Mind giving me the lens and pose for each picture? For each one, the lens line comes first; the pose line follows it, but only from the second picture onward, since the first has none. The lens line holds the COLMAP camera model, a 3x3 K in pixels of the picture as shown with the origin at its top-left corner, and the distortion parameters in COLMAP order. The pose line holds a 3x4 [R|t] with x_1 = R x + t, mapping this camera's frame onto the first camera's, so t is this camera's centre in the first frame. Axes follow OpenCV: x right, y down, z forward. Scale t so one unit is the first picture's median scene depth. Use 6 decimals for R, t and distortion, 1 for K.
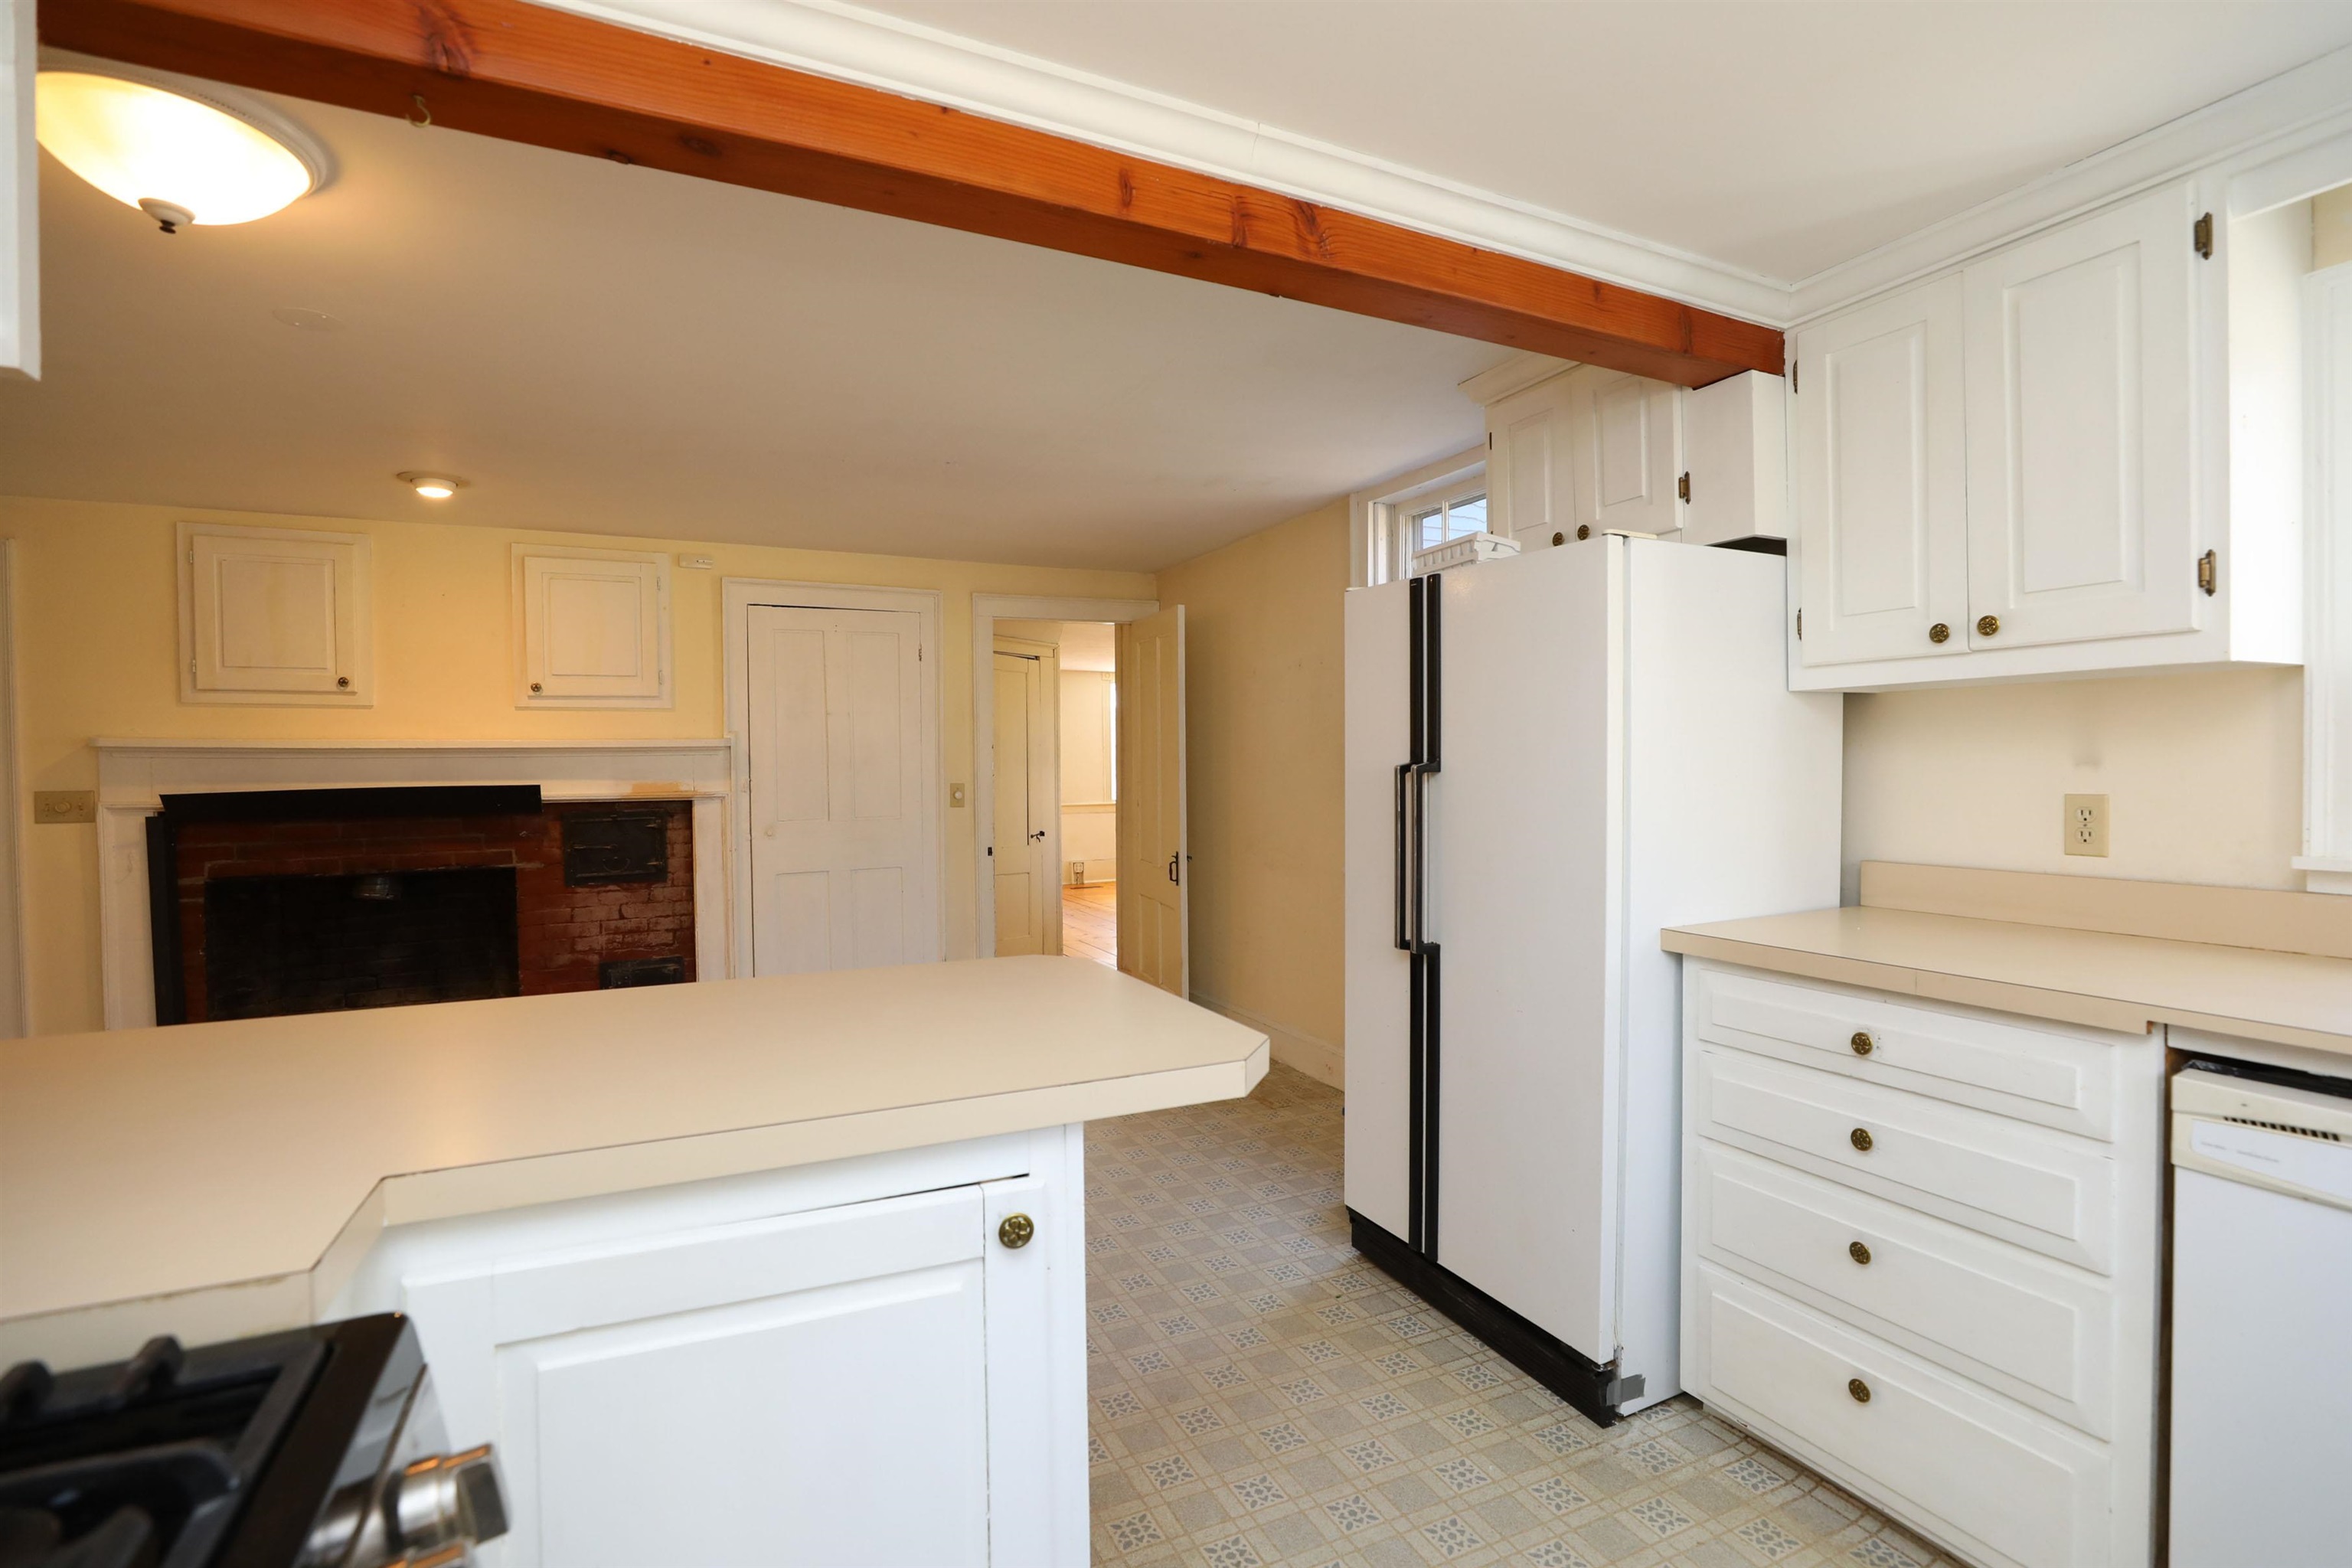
lens RADIAL K [[1072.1, 0, 1182.3], [0, 1072.1, 782.0], [0, 0, 1]] dist [-0.040835, 0.008221]
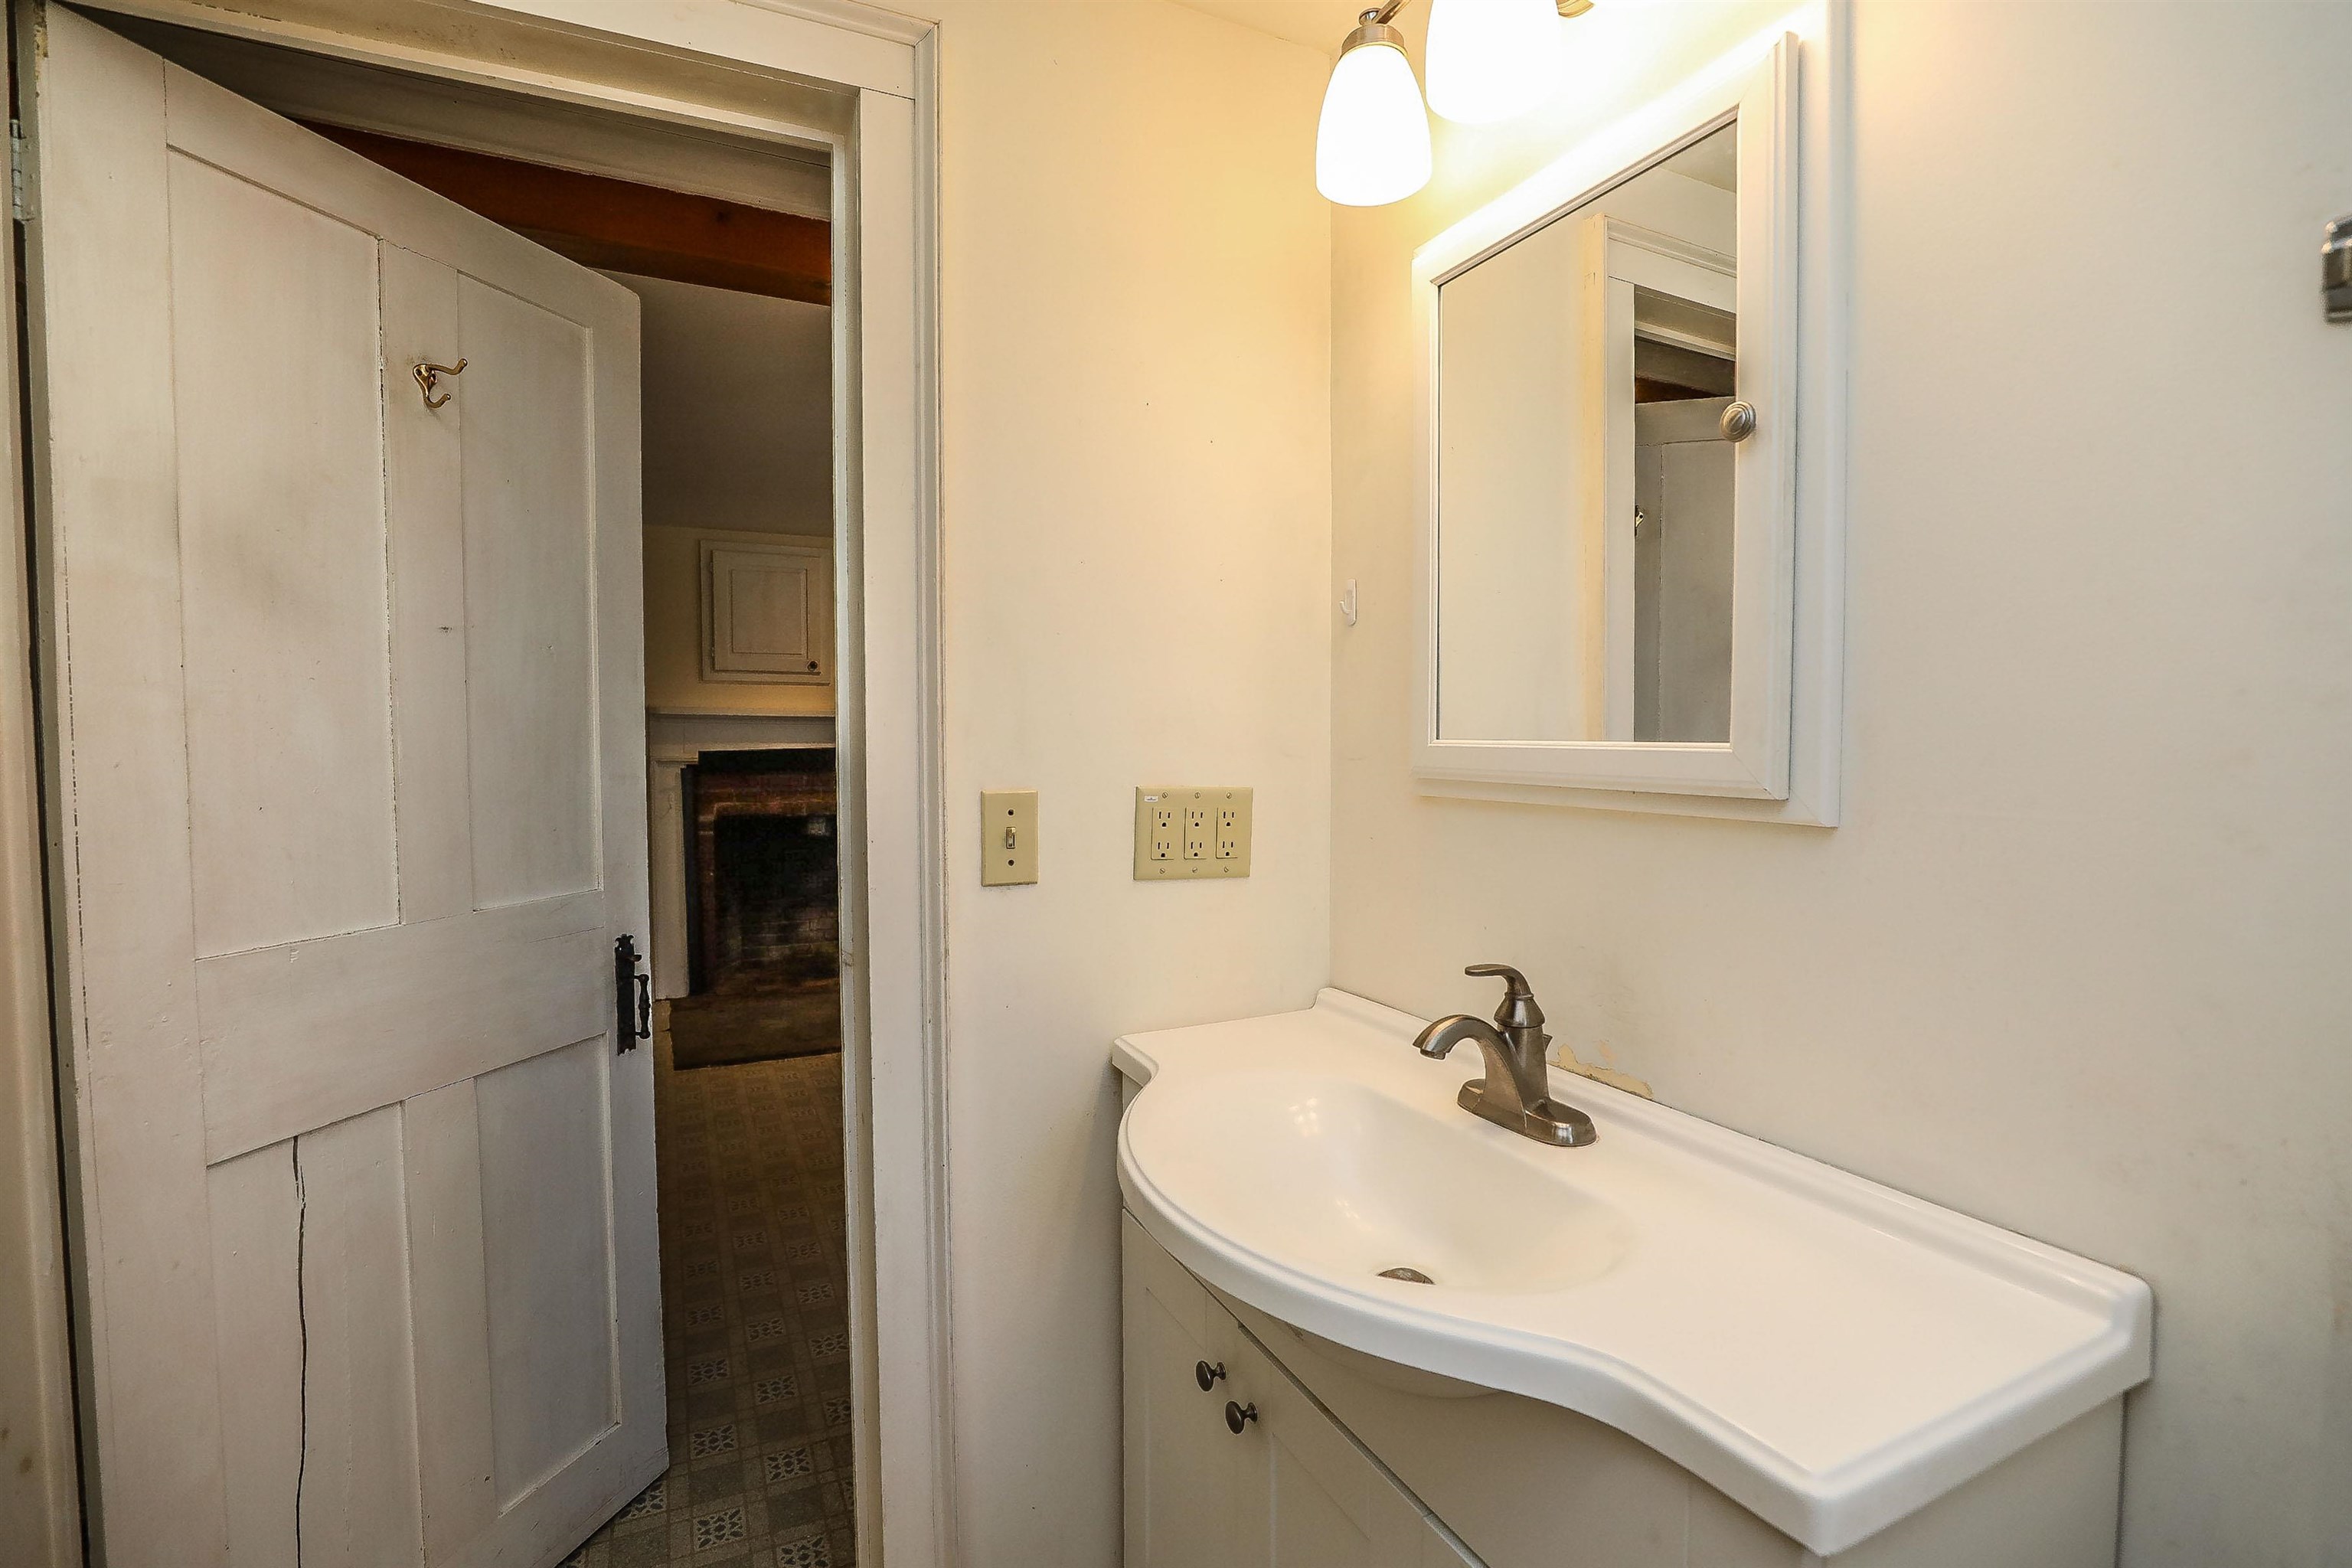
lens RADIAL K [[1072.1, 0, 1169.7], [0, 1072.1, 790.6], [0, 0, 1]] dist [-0.040835, 0.008221]
pose [[0.999931, 0.011511, -0.002158, -0.331752], [-0.011425, 0.999275, 0.036311, 0.005324], [0.002574, -0.036284, 0.999338, -0.288033]]
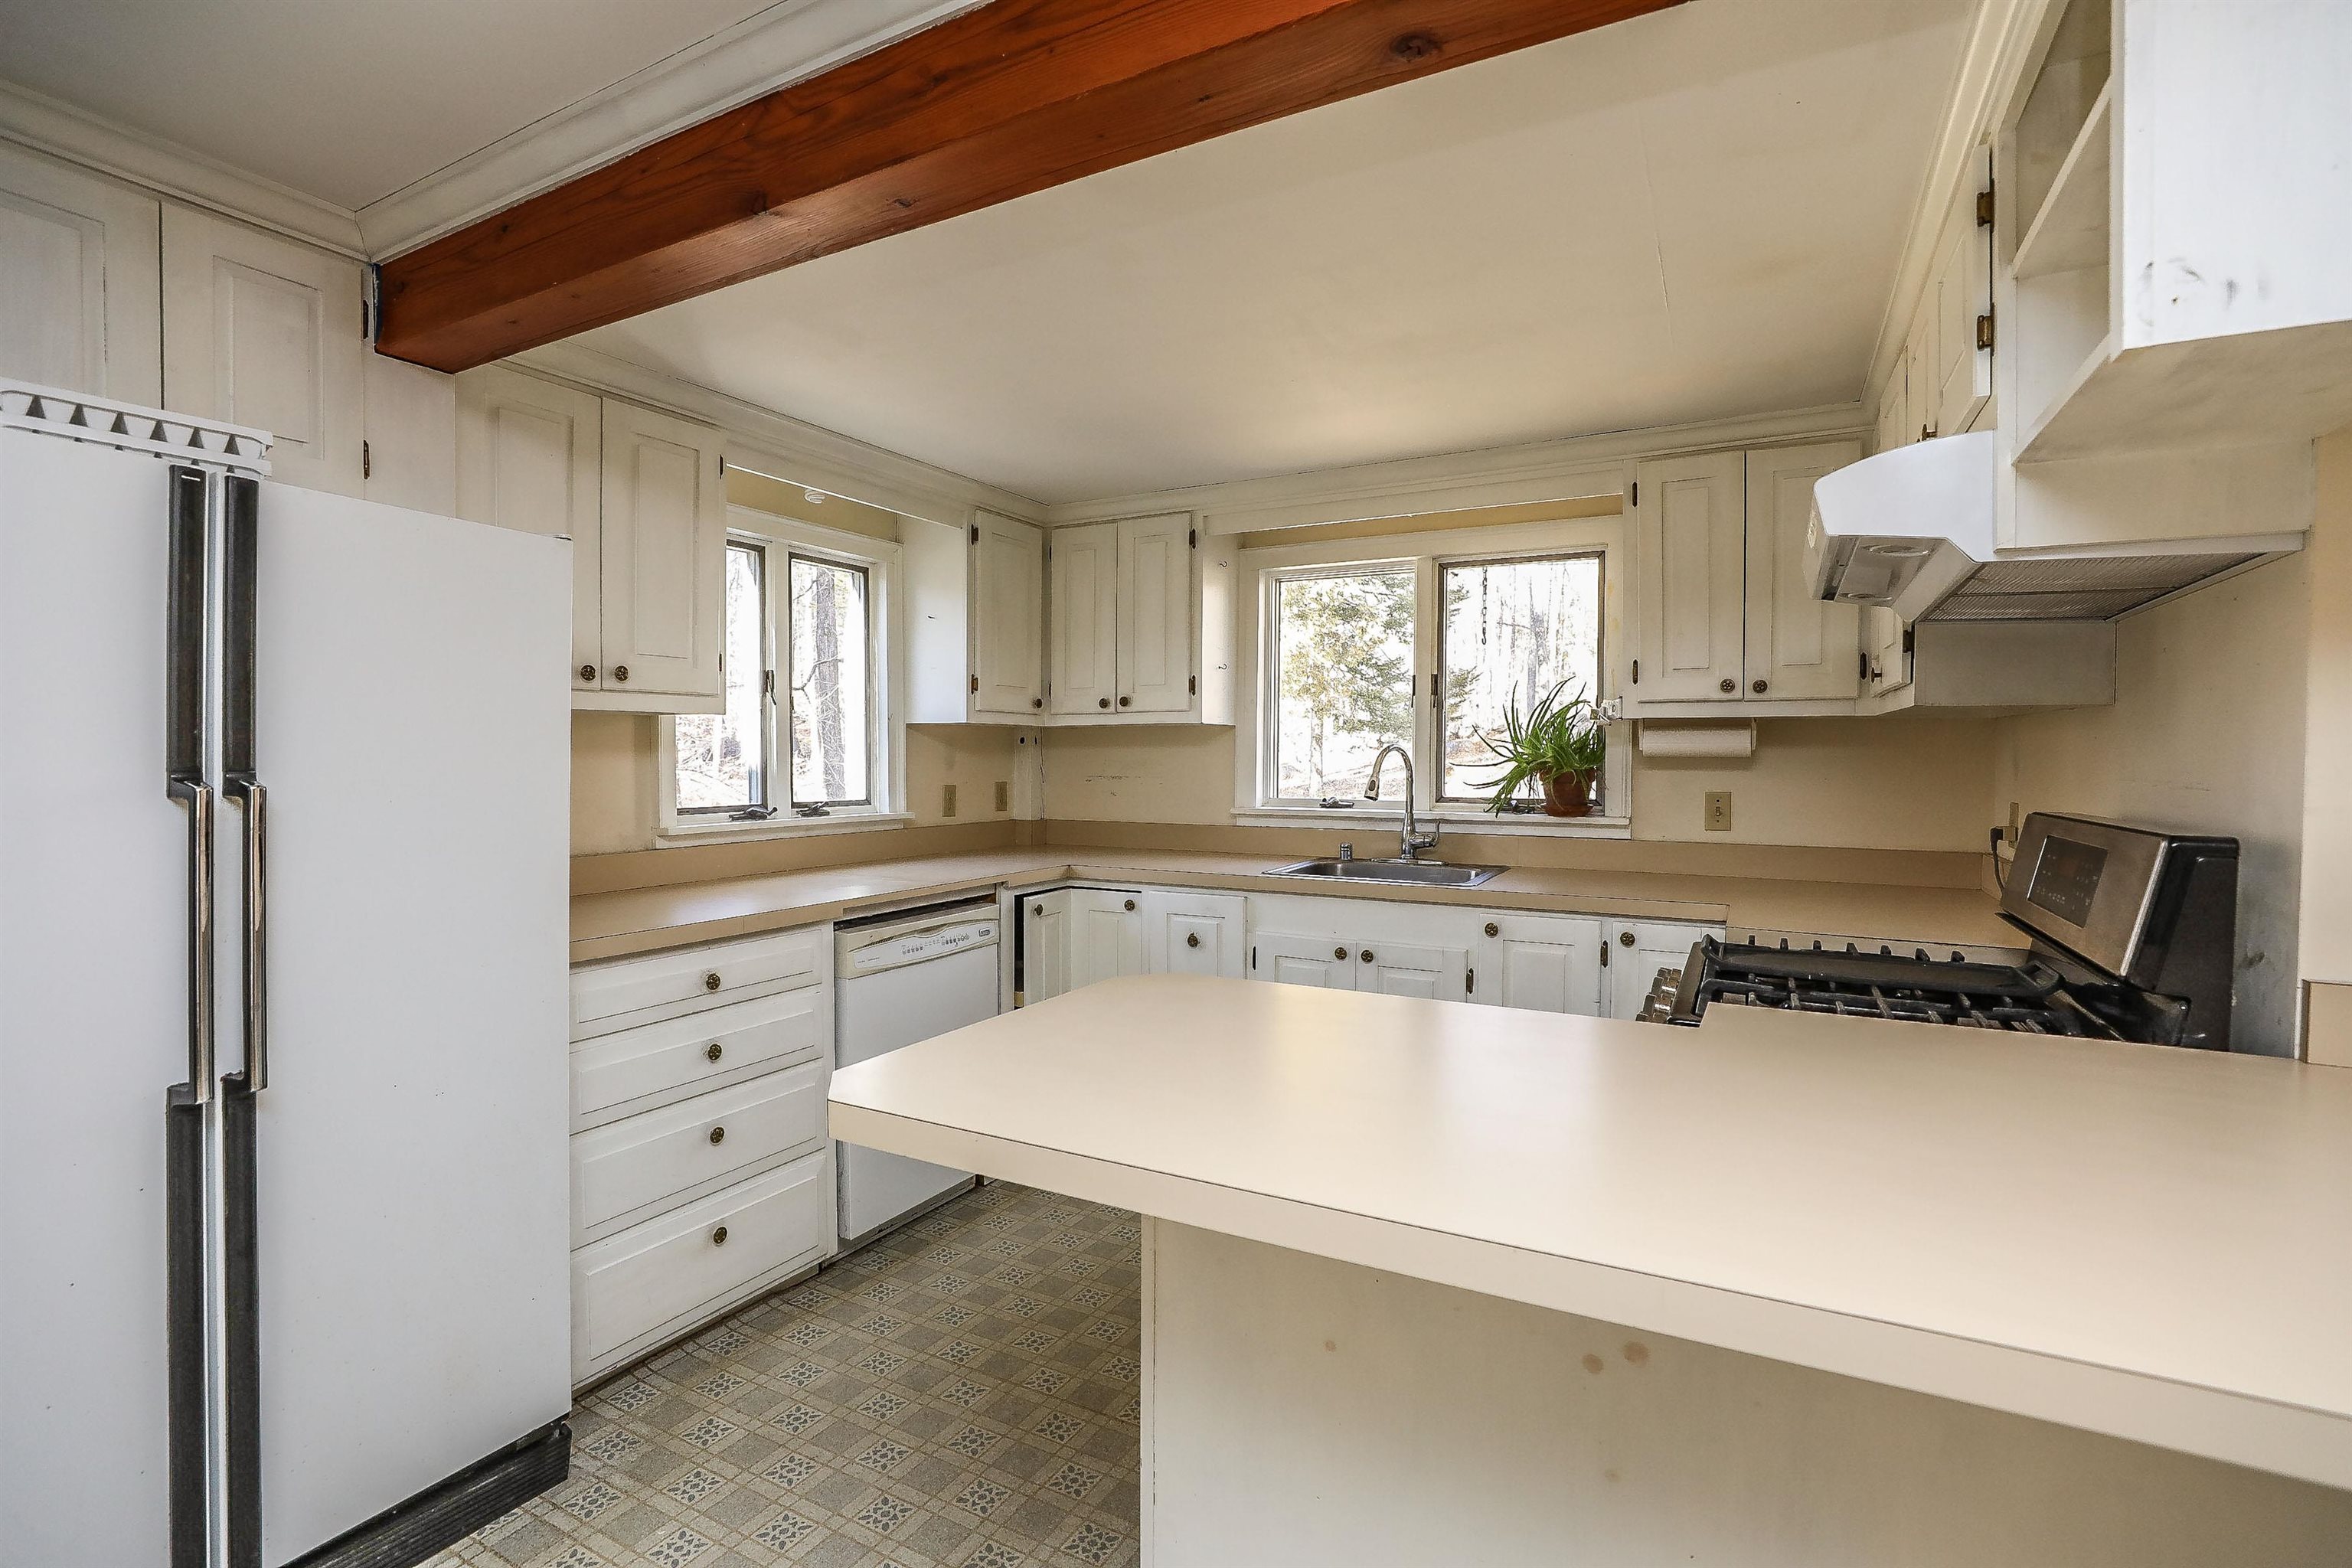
lens RADIAL K [[1072.1, 0, 1172.6], [0, 1072.1, 774.3], [0, 0, 1]] dist [-0.040835, 0.008221]
pose [[-0.593203, -0.006291, 0.805028, -0.314202], [0.015447, 0.999696, 0.019195, -0.014143], [-0.804905, 0.023822, -0.592926, 0.515349]]
